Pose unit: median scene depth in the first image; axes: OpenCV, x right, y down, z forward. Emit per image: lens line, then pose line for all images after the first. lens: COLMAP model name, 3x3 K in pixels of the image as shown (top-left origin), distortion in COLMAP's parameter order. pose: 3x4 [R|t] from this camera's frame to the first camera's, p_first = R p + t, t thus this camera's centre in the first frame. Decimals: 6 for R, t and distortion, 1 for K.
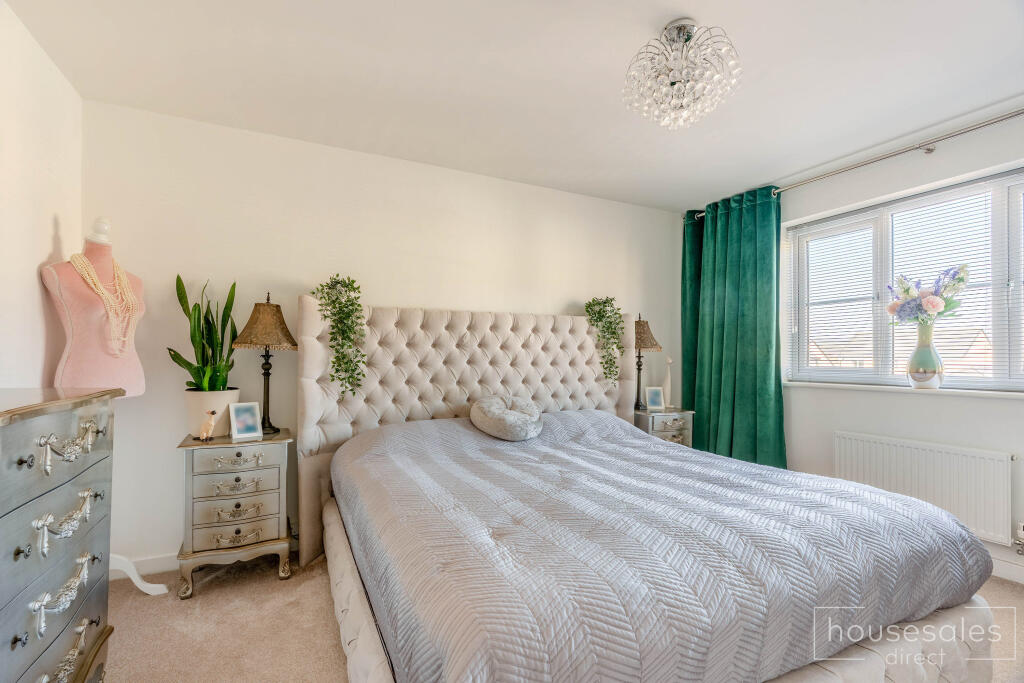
lens RADIAL K [[466.5, 0, 512.9], [0, 466.5, 347.4], [0, 0, 1]] dist [0.001519, 0.002019]
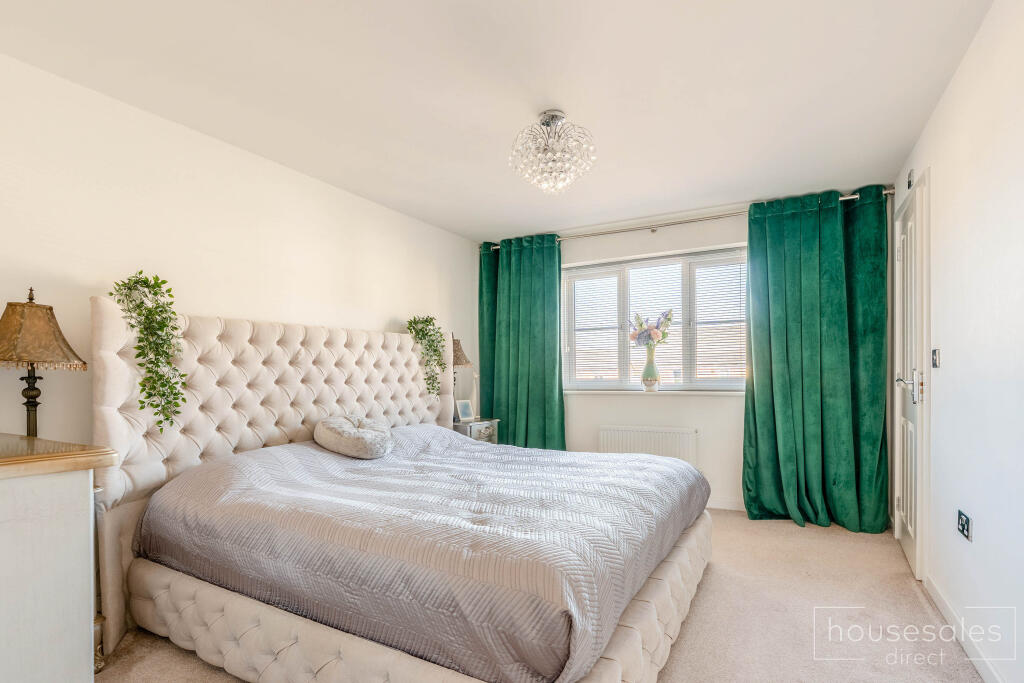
lens RADIAL K [[466.5, 0, 565.3], [0, 466.5, 369.8], [0, 0, 1]] dist [0.001519, 0.002019]
pose [[0.808589, -0.010361, 0.588283, -0.206134], [0.002505, 0.999896, 0.014169, -0.001878], [-0.588368, -0.009983, 0.808531, -0.035032]]
